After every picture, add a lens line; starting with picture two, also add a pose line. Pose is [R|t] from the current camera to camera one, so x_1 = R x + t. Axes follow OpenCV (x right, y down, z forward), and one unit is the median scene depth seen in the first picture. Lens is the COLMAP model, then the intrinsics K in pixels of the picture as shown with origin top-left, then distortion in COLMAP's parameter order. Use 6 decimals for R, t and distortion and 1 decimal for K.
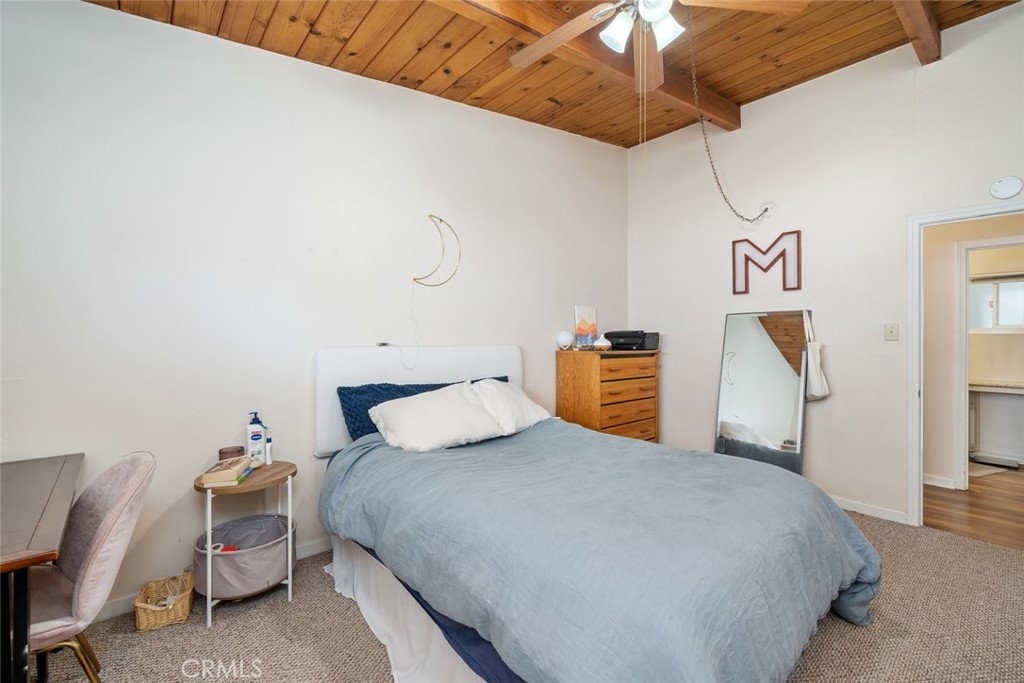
lens RADIAL K [[437.8, 0, 488.9], [0, 437.8, 332.9], [0, 0, 1]] dist [0.000305, -0.000047]
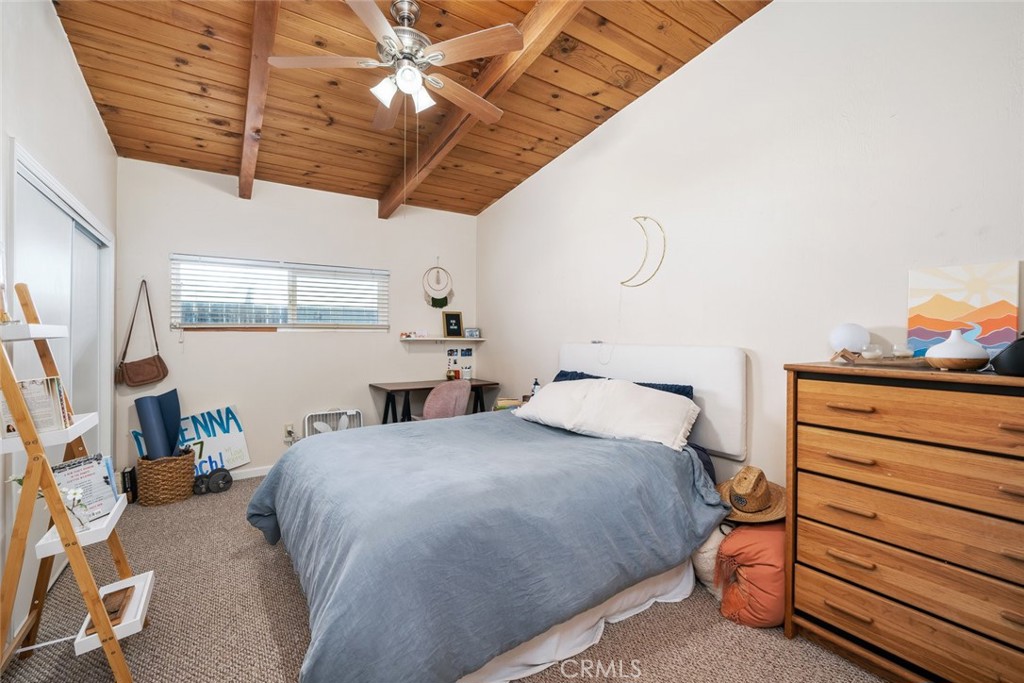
lens RADIAL K [[432.2, 0, 514.0], [0, 432.2, 331.3], [0, 0, 1]] dist [-0.000094, 0.000046]
pose [[-0.098747, -0.009501, -0.995067, 0.516074], [0.006659, 0.999926, -0.010208, 0.003866], [0.995090, -0.007634, -0.098676, 0.465667]]
